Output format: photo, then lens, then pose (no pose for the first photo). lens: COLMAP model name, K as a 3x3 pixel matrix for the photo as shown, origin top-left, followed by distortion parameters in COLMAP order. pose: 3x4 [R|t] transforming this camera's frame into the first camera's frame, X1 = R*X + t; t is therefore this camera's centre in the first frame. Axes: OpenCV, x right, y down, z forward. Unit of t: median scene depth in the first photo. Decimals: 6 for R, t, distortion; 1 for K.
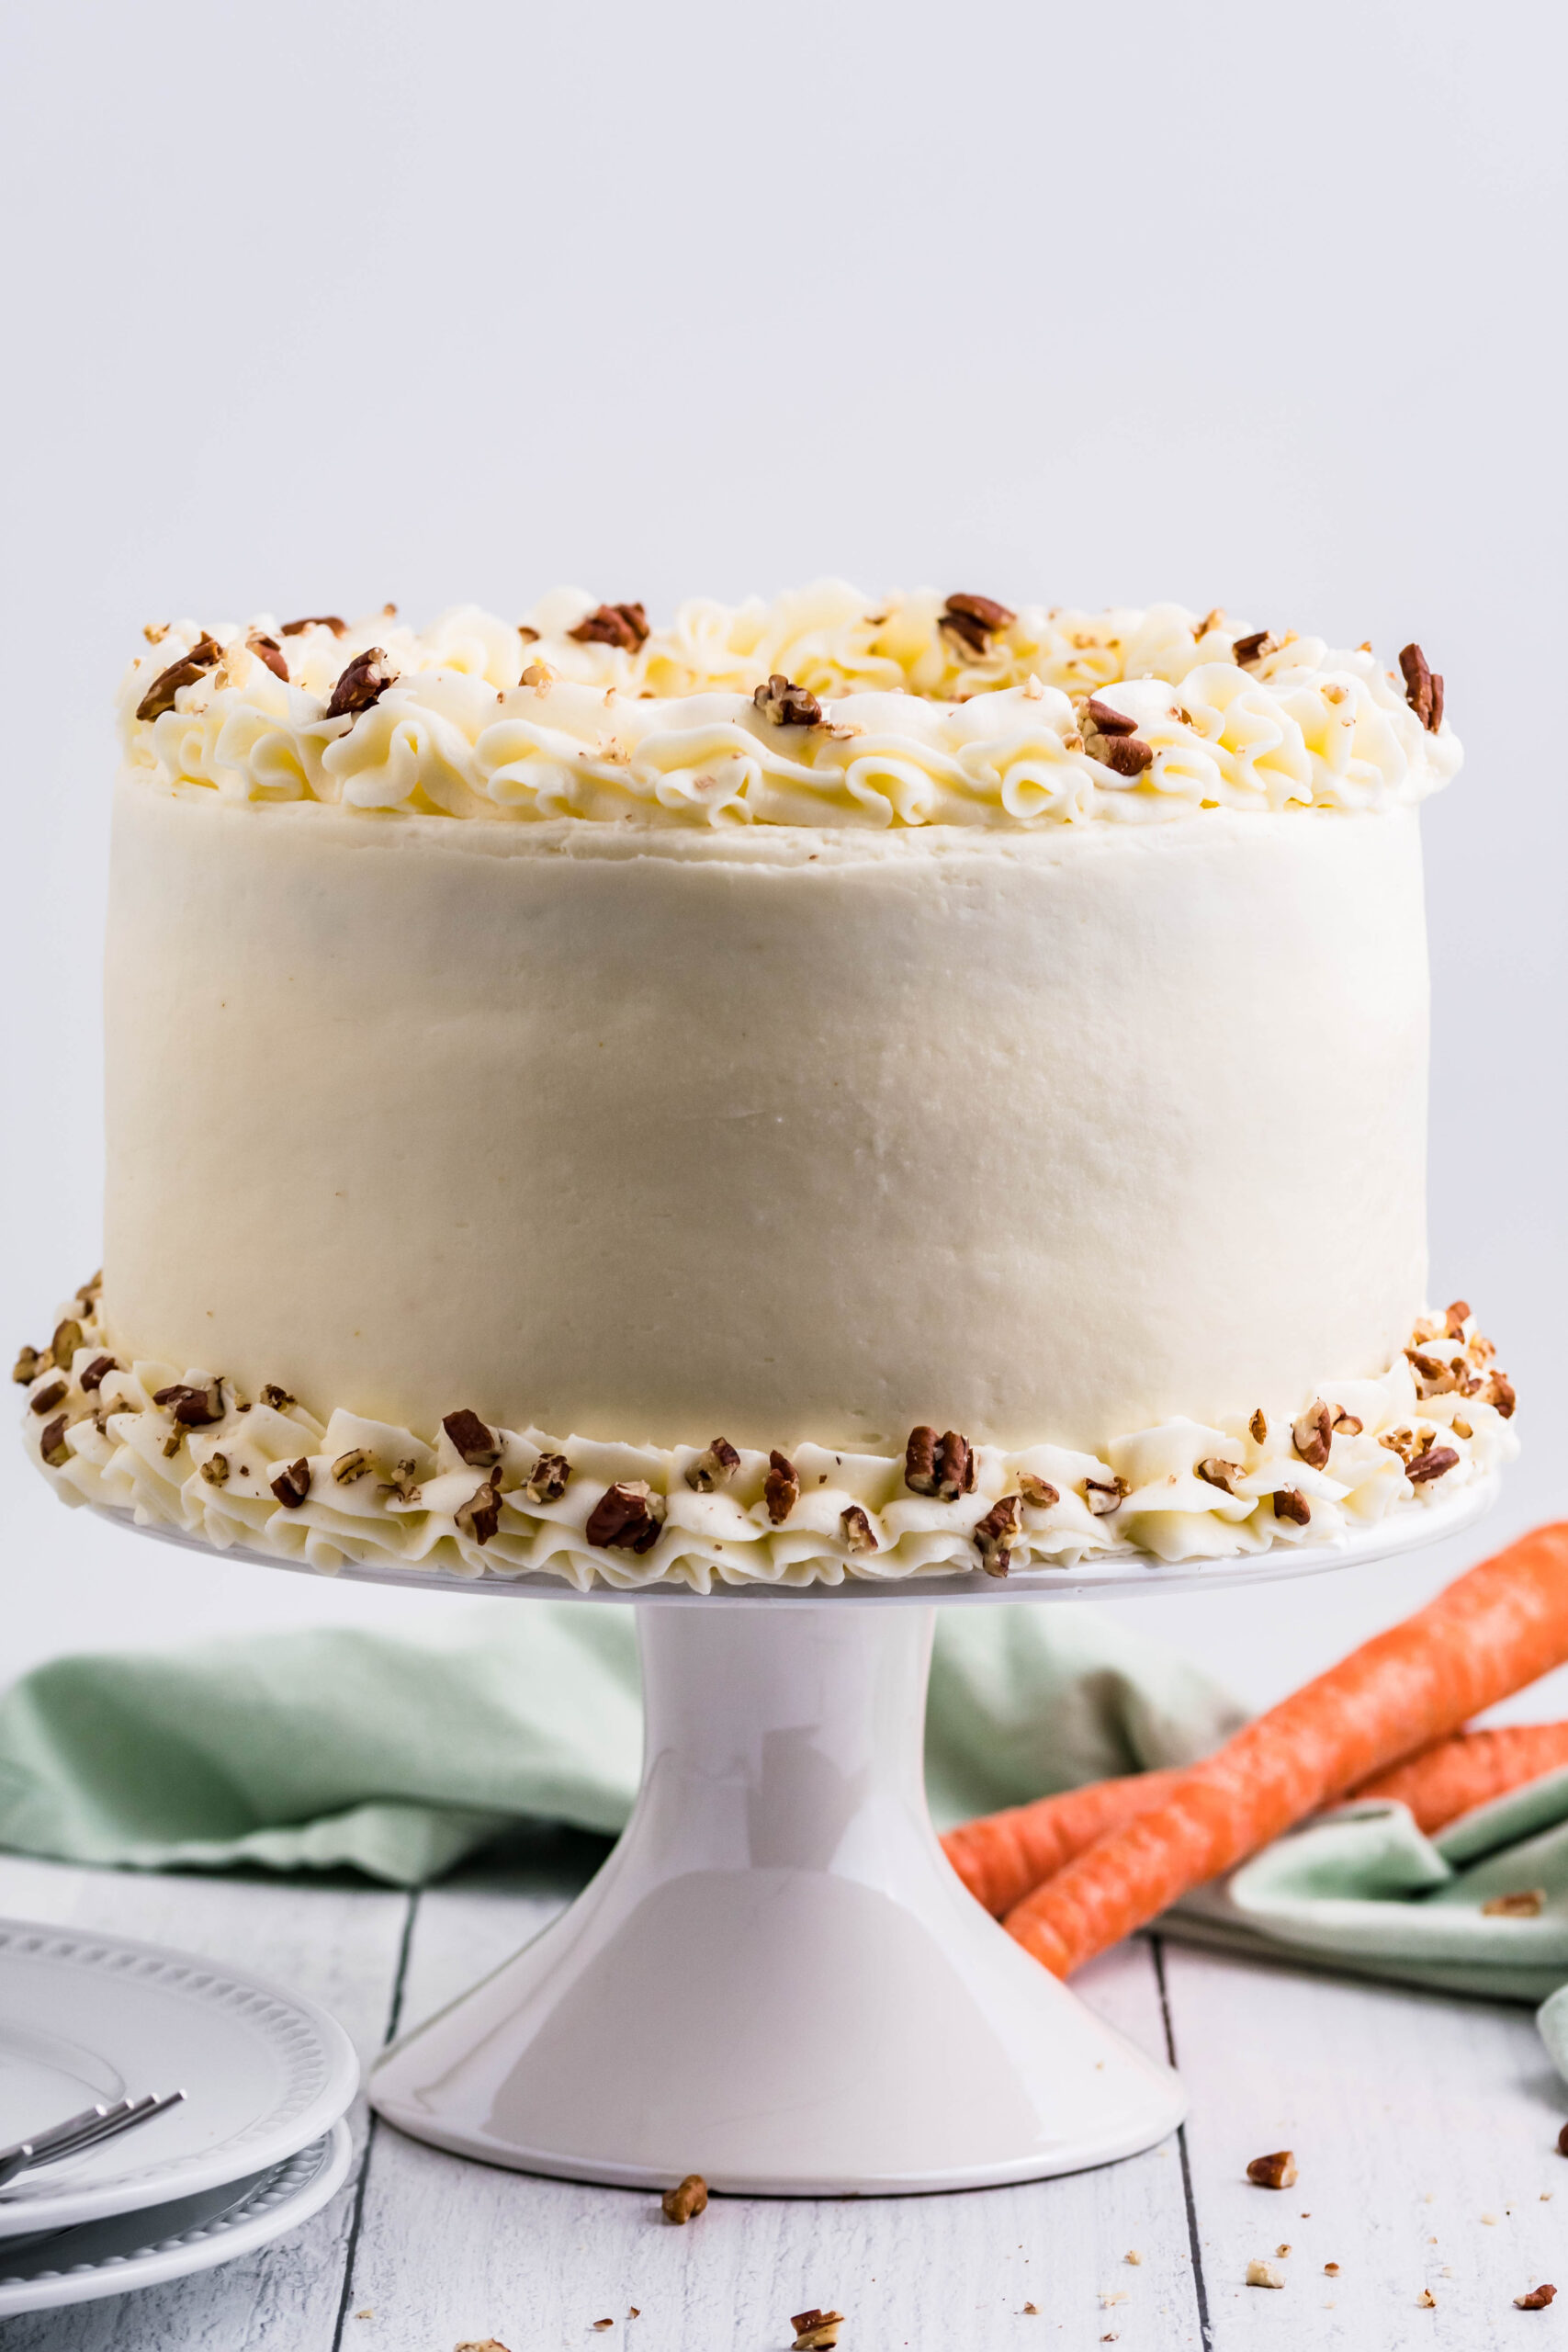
lens RADIAL K [[11303.2, 0, 784.0], [0, 11303.2, 1176.0], [0, 0, 1]] dist [-0.062678, 6.542279]
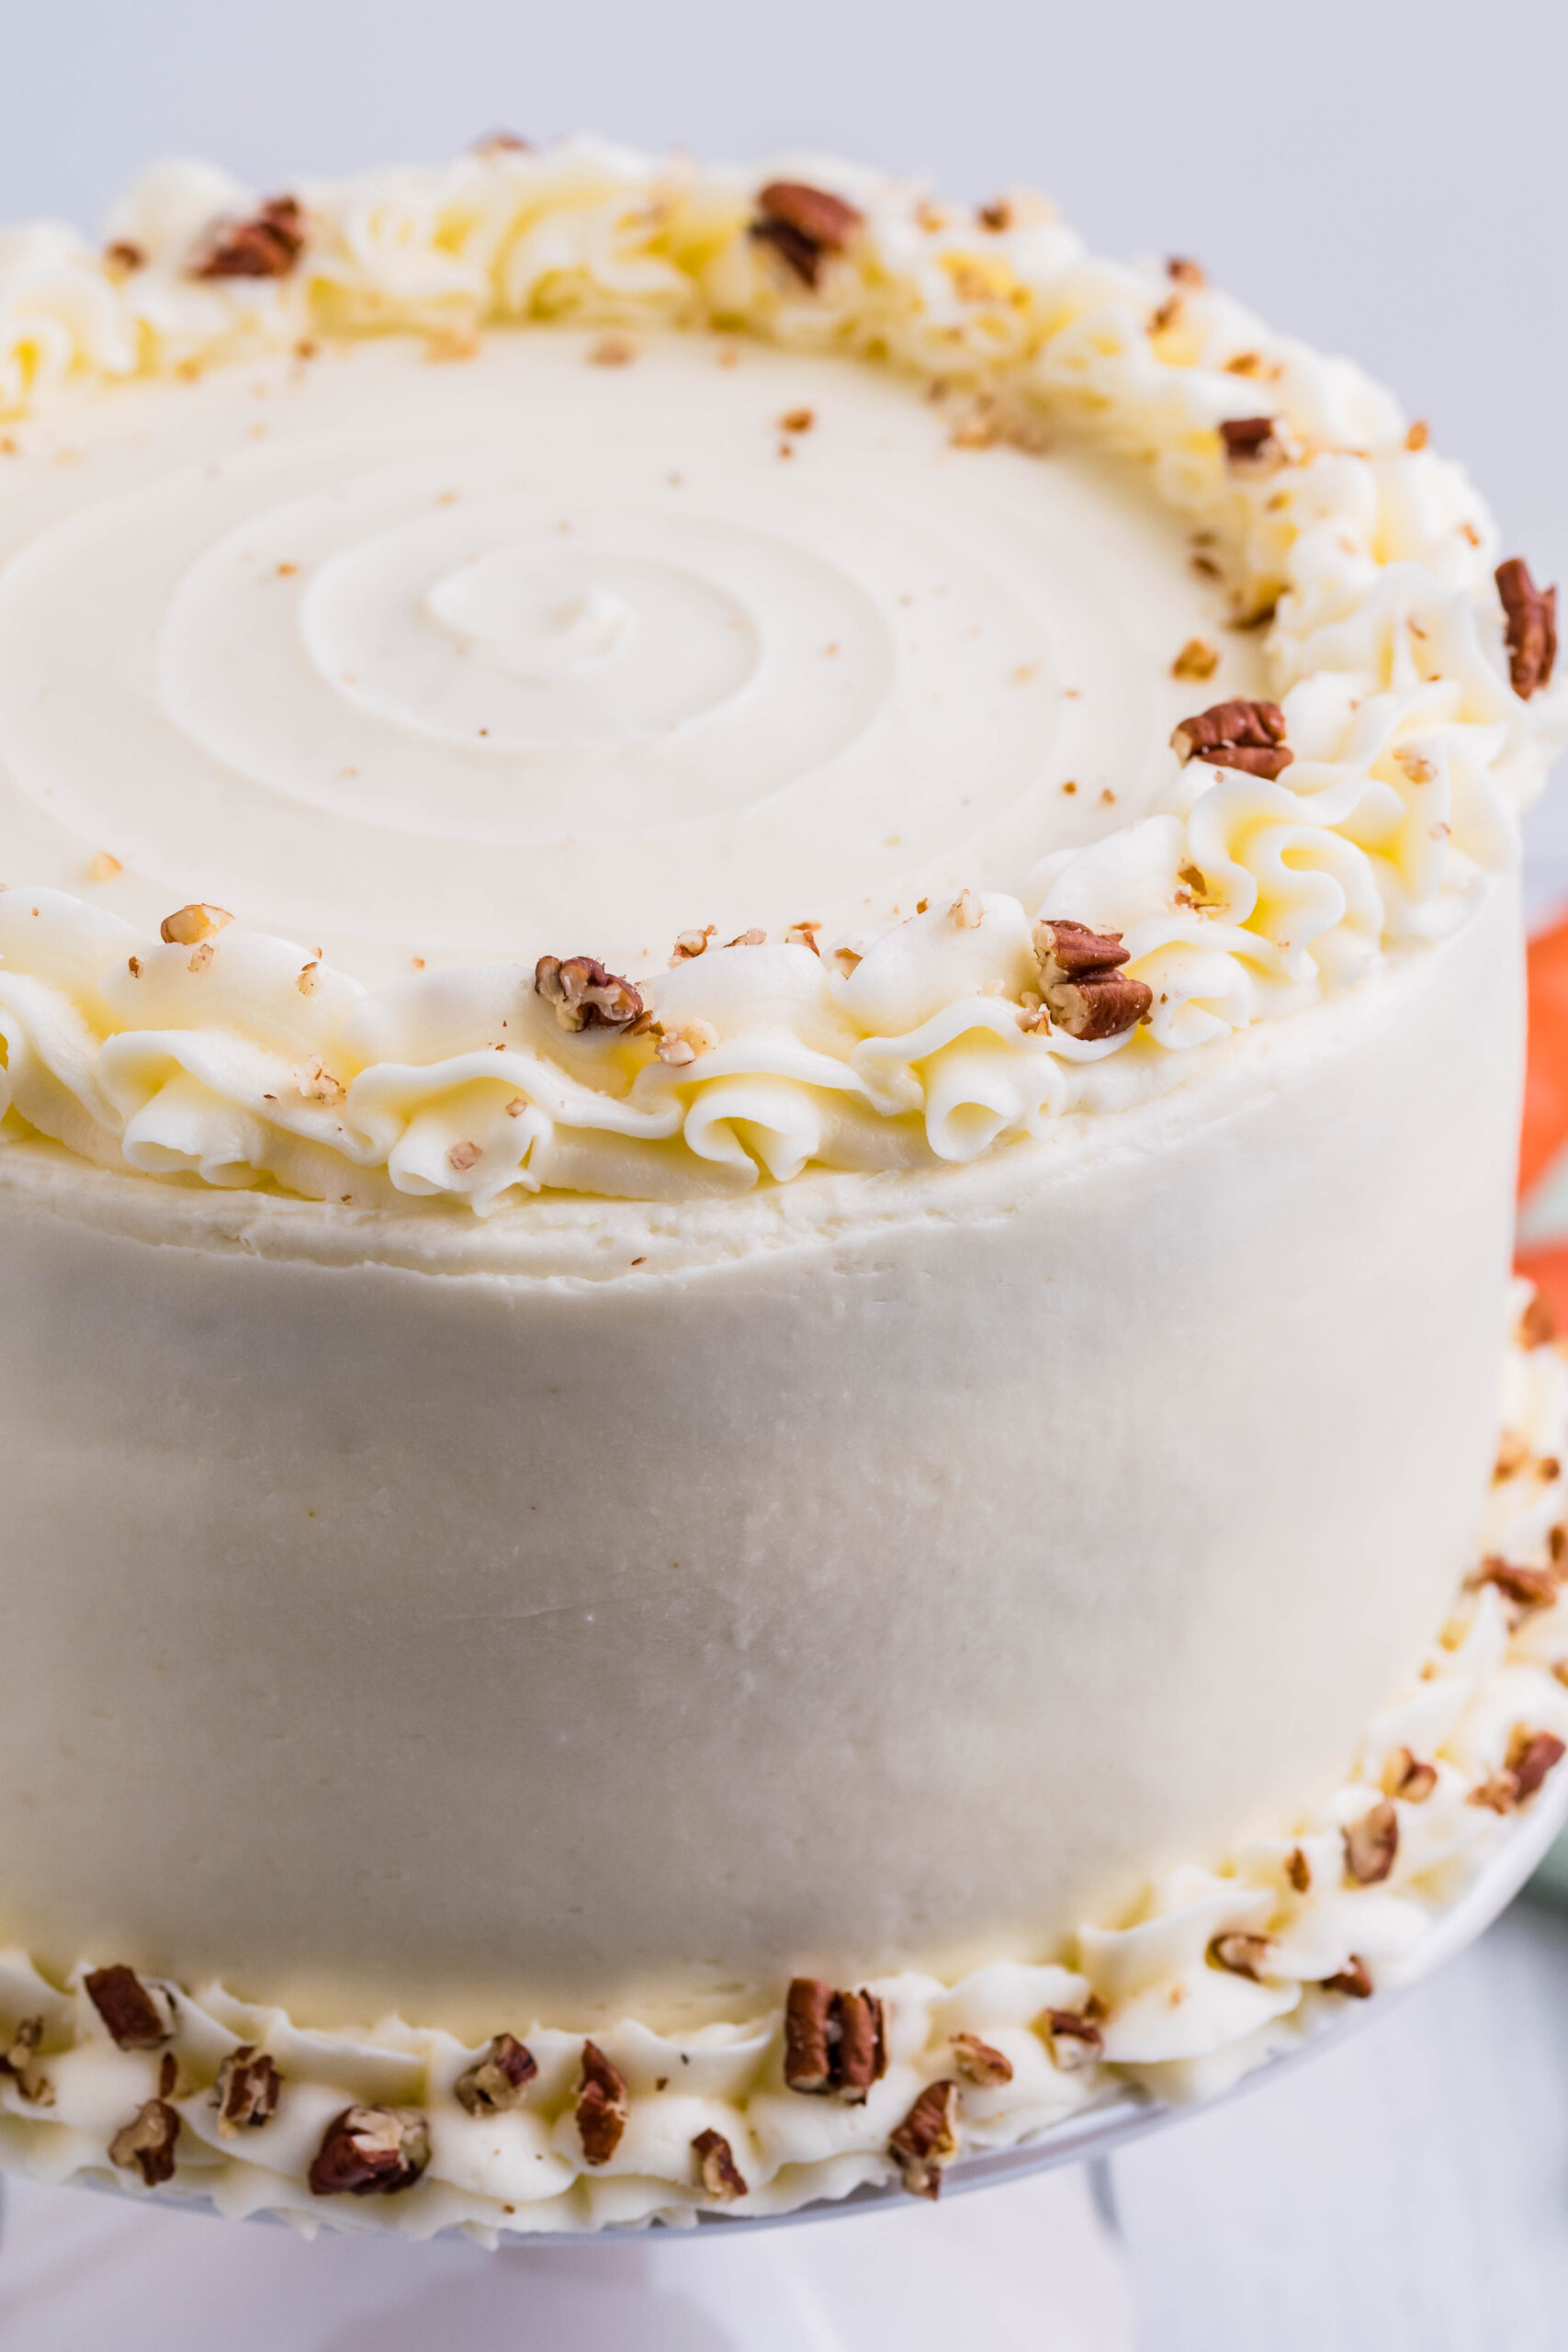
lens RADIAL K [[11114.6, 0, 784.0], [0, 11114.6, 1176.0], [0, 0, 1]] dist [-0.005431, -8.305921]
pose [[0.998167, -0.031776, 0.051503, -0.021291], [0.008682, 0.917444, 0.397771, -0.281479], [-0.059891, -0.396595, 0.916038, 0.421401]]
